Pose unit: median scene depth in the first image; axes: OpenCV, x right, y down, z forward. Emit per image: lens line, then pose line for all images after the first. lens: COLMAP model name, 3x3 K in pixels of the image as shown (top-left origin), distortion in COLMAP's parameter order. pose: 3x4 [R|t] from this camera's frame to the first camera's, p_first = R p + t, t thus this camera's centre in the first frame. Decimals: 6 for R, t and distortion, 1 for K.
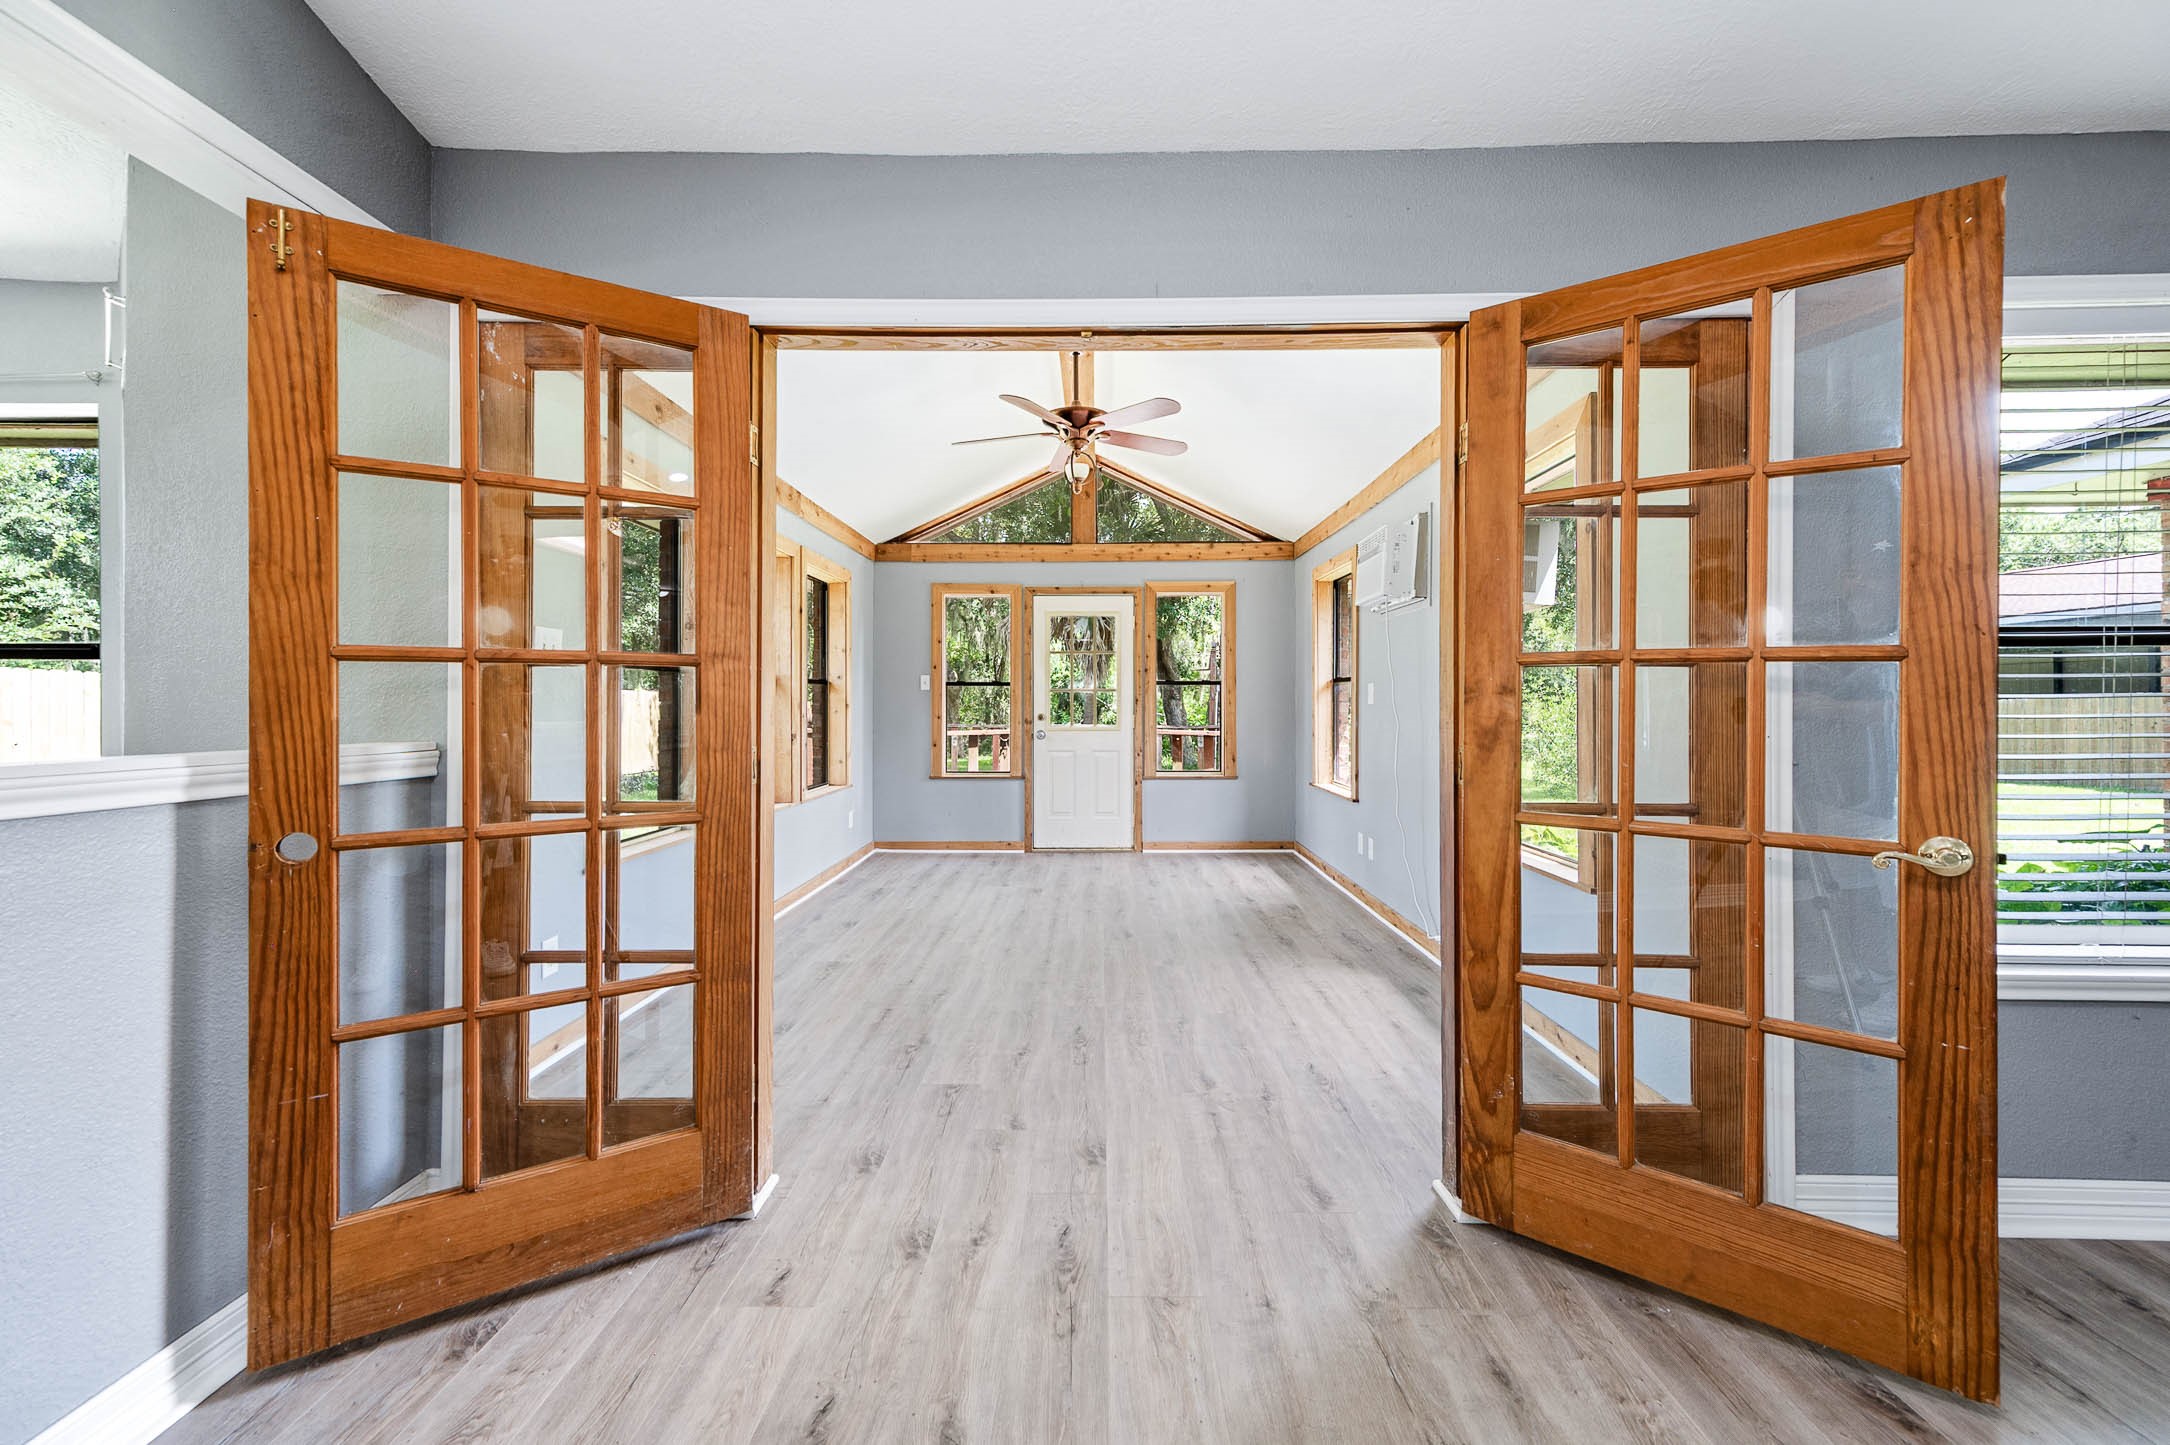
lens RADIAL K [[845.1, 0, 1091.0], [0, 845.1, 703.7], [0, 0, 1]] dist [0.002093, -0.000032]
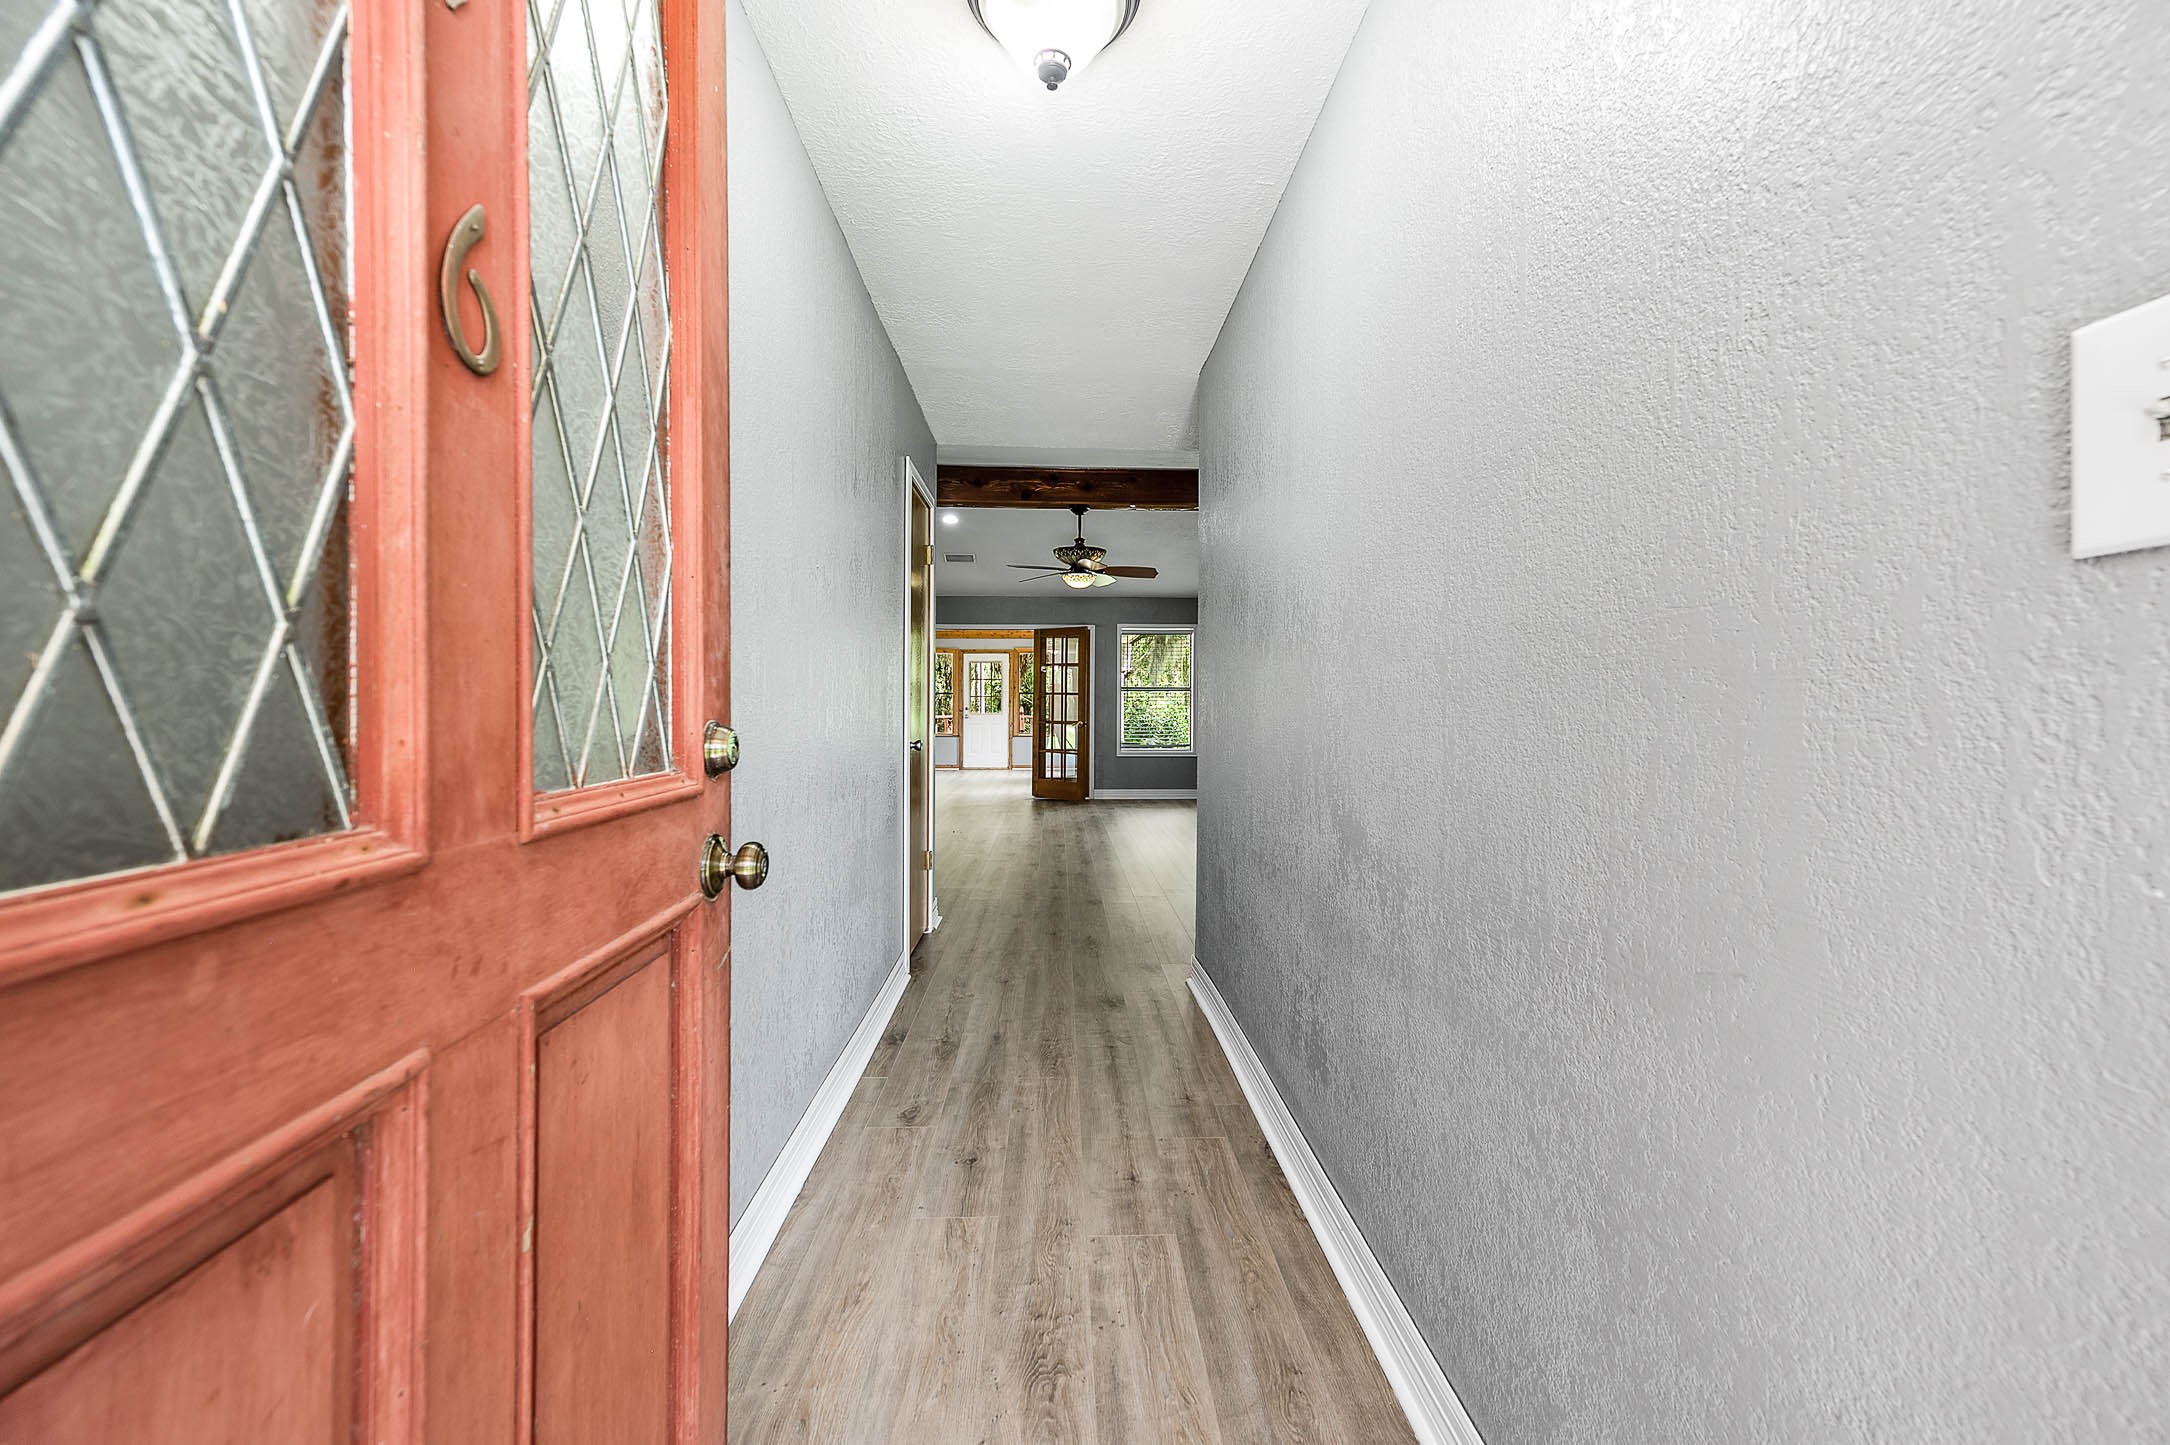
lens RADIAL K [[853.2, 0, 1087.7], [0, 853.2, 714.3], [0, 0, 1]] dist [0.010544, 0.001159]
pose [[0.998370, 0.000702, 0.057064, 0.142557], [-0.001359, 0.999933, 0.011477, 0.005084], [-0.057053, -0.011536, 0.998305, -1.360573]]
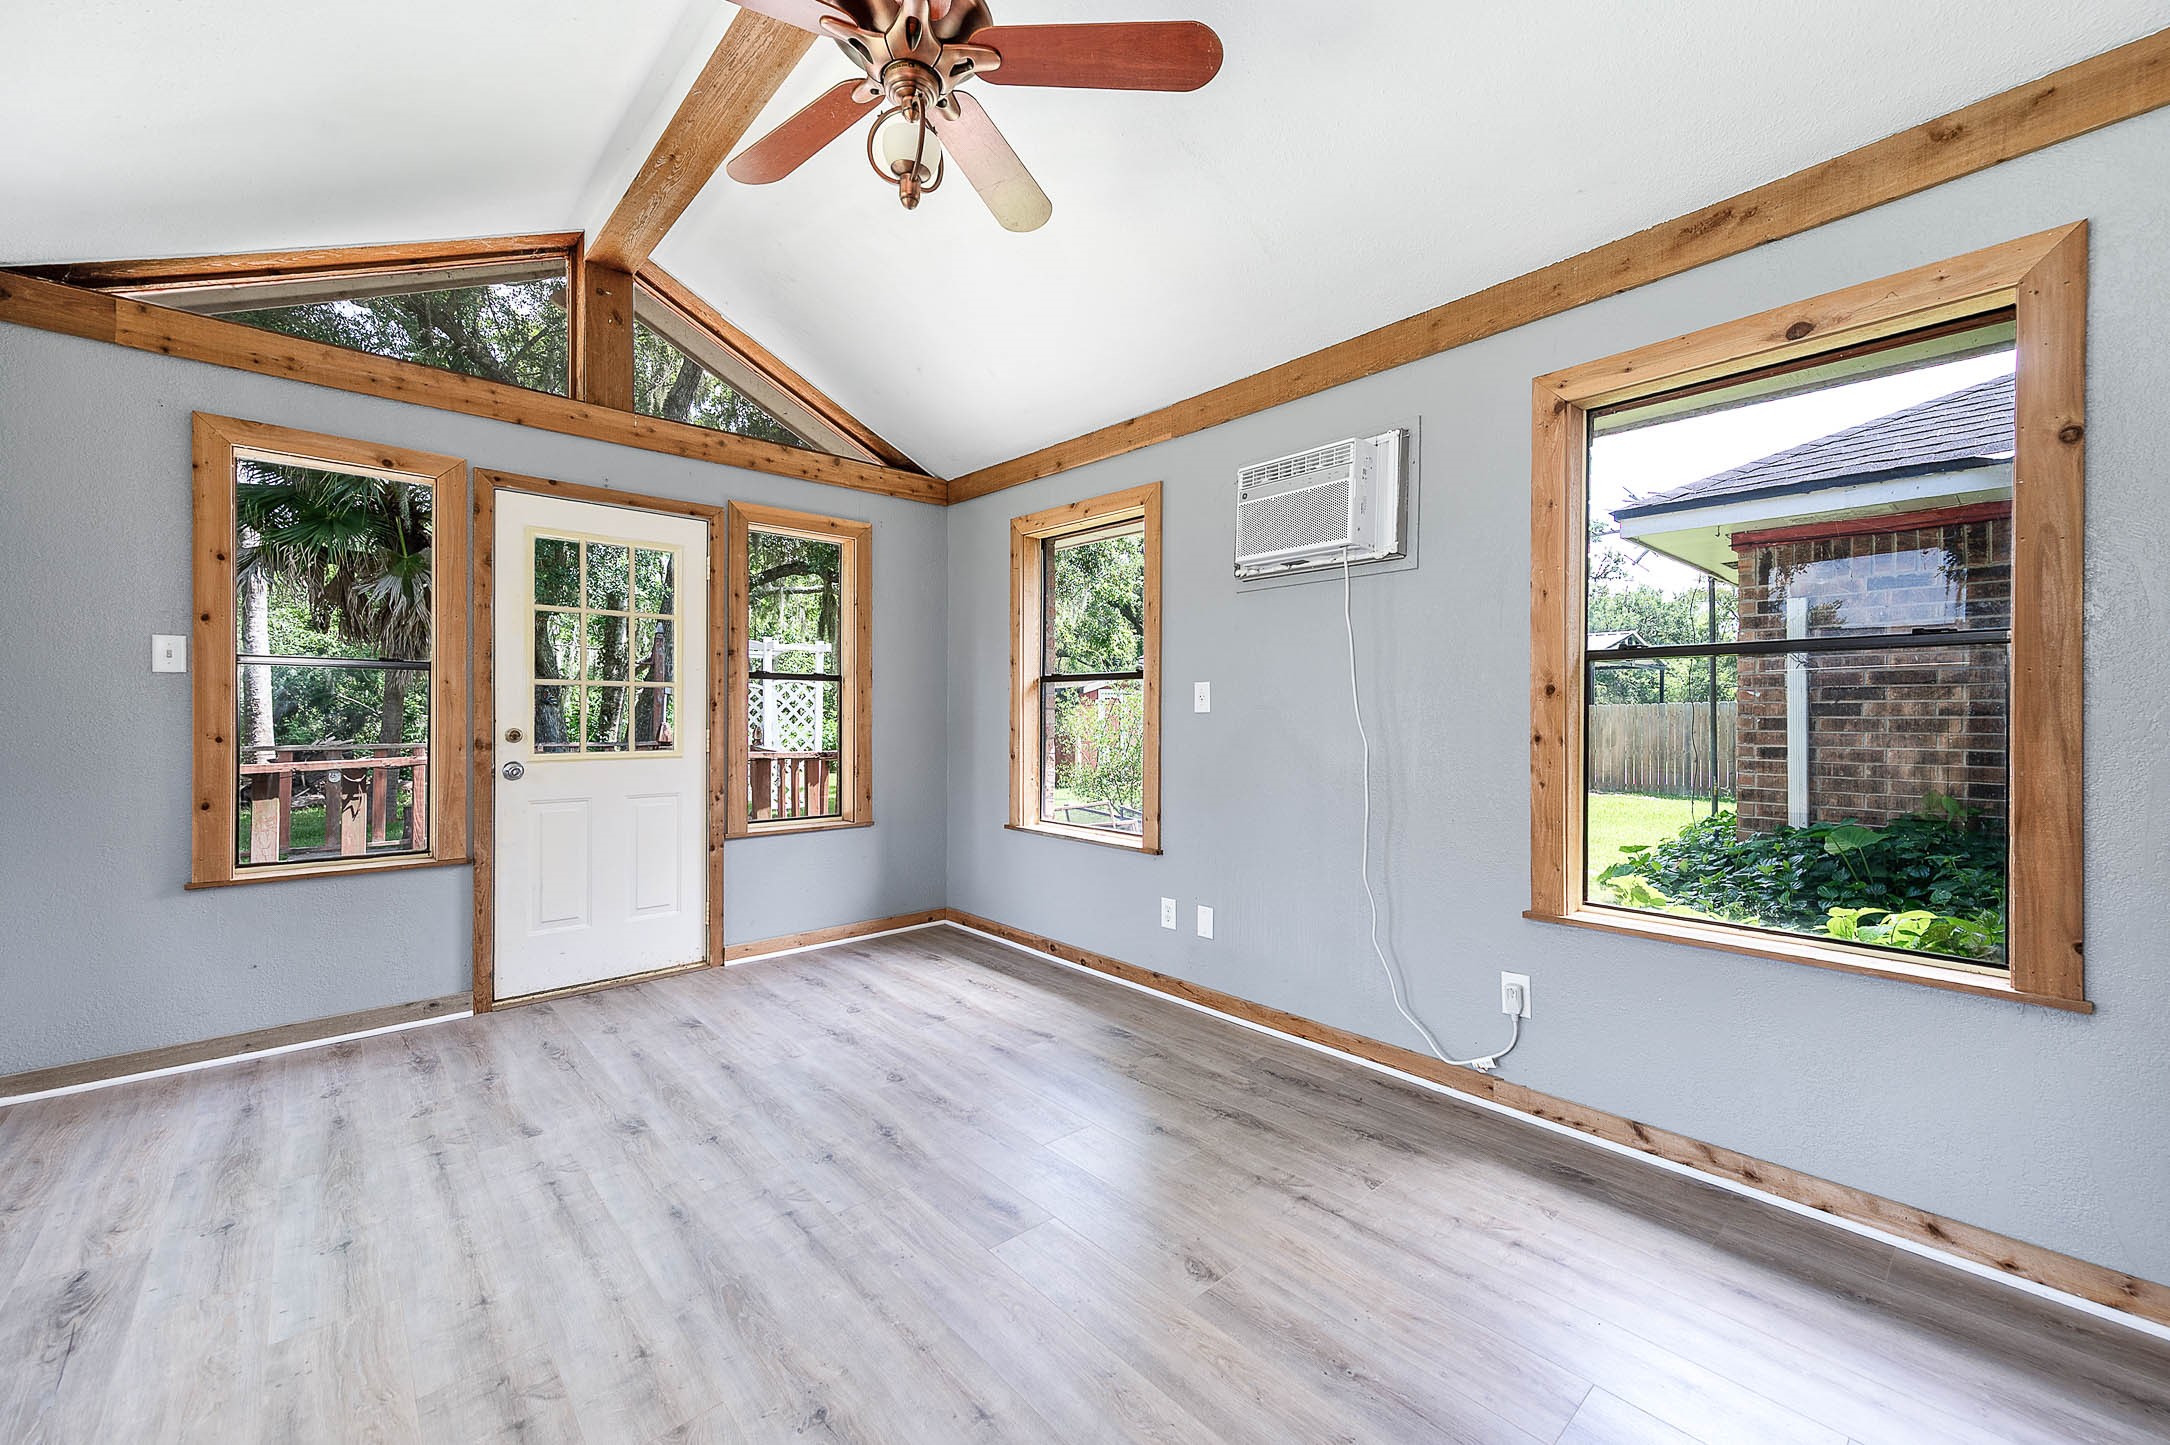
lens RADIAL K [[853.2, 0, 1081.6], [0, 853.2, 717.4], [0, 0, 1]] dist [0.010544, 0.001159]
pose [[0.737259, 0.001120, 0.675610, -0.170075], [-0.003938, 0.999989, 0.002639, 0.002998], [-0.675599, -0.004606, 0.737255, 0.441193]]
